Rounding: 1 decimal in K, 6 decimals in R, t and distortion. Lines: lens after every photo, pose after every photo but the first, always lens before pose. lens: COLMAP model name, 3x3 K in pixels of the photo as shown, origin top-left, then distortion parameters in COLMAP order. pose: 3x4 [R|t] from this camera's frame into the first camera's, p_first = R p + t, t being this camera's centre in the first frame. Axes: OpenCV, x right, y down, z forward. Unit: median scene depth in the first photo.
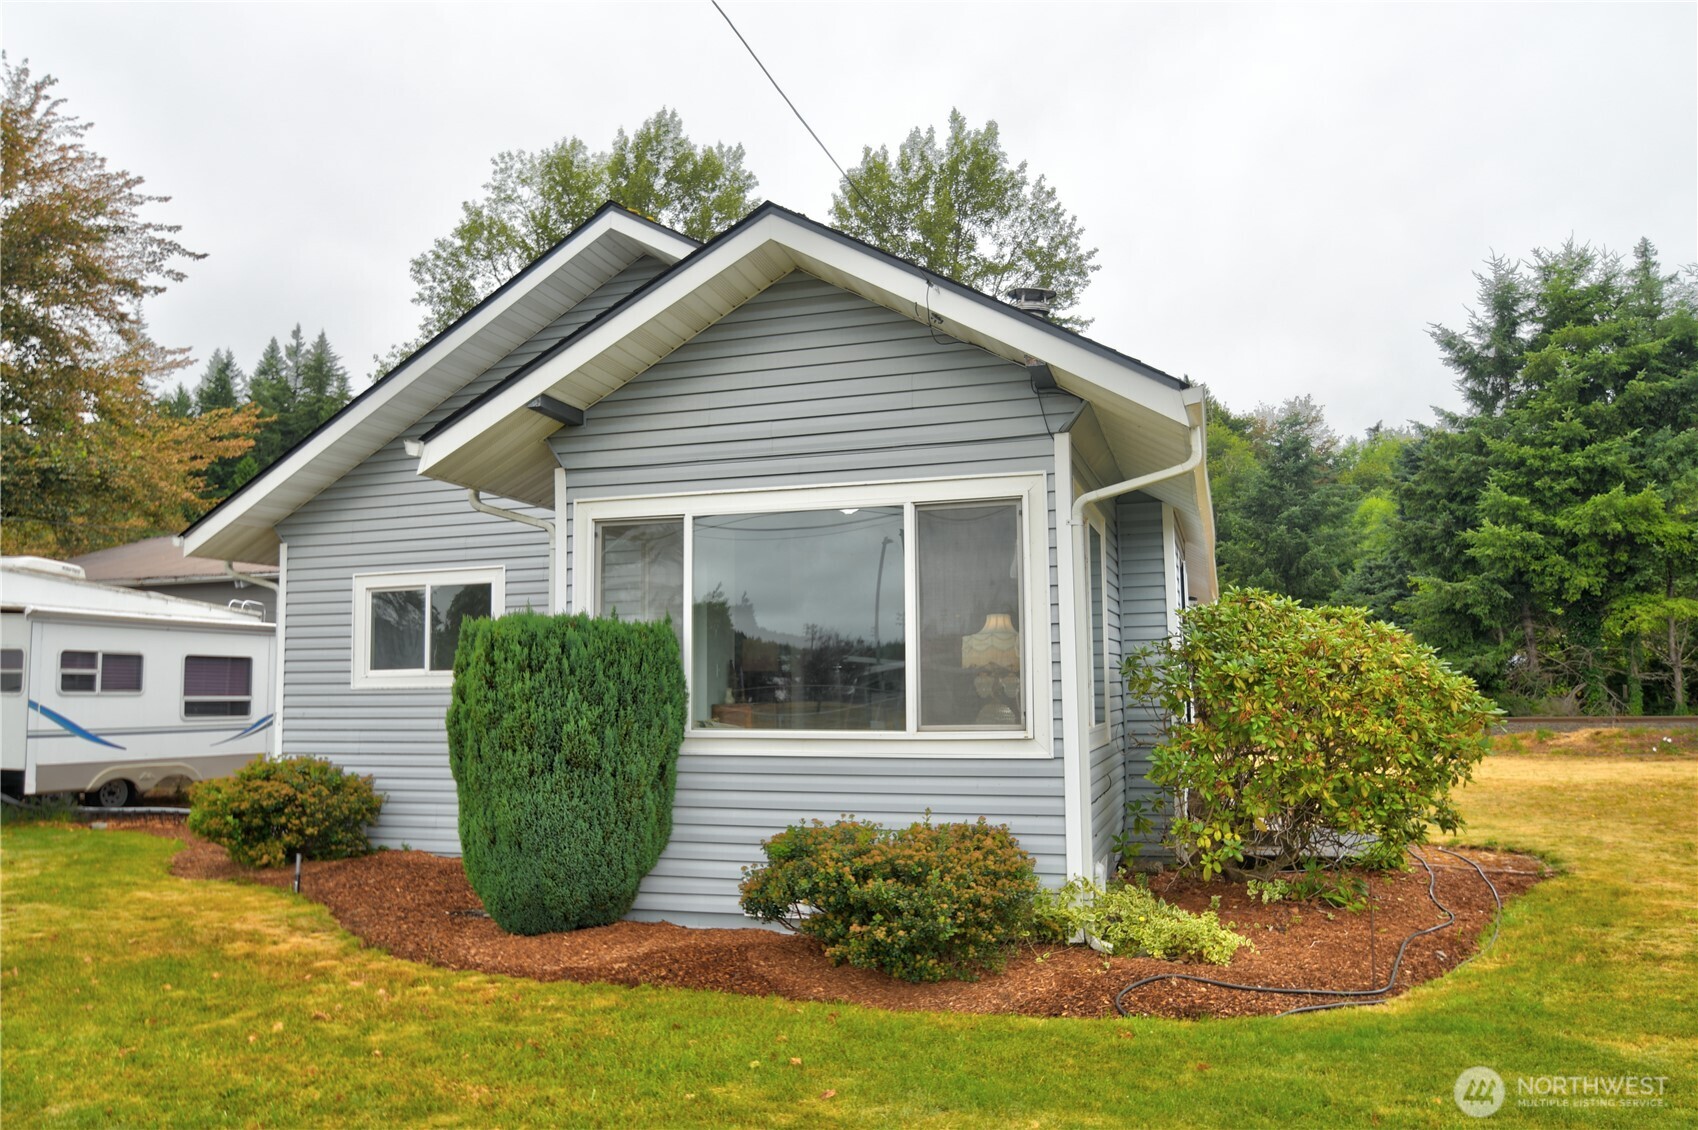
lens RADIAL K [[1206.4, 0, 849.0], [0, 1206.4, 565.0], [0, 0, 1]] dist [-0.030188, -0.002531]
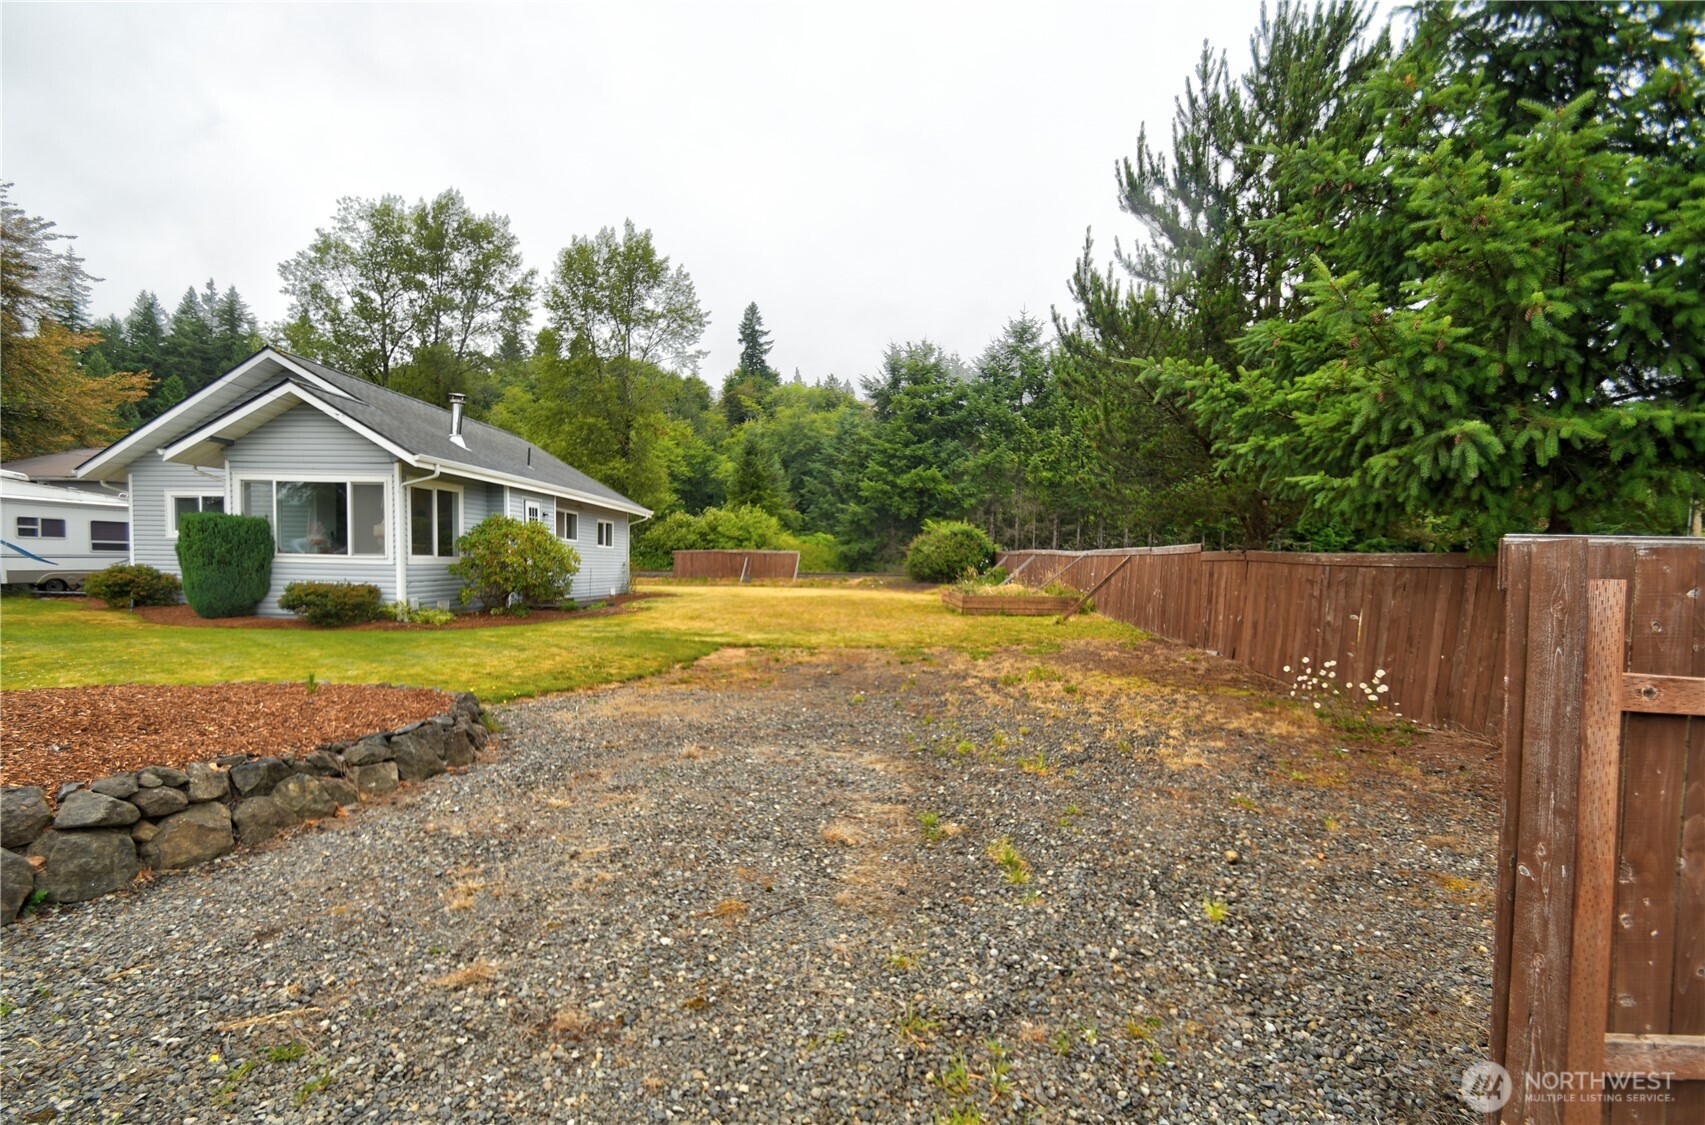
lens RADIAL K [[748.2, 0, 843.9], [0, 748.2, 591.5], [0, 0, 1]] dist [-0.000577, -0.008821]
pose [[0.967532, 0.016156, 0.252233, 0.160316], [-0.053162, 0.988638, 0.140600, -0.021986], [-0.247095, -0.149445, 0.957398, -0.236283]]
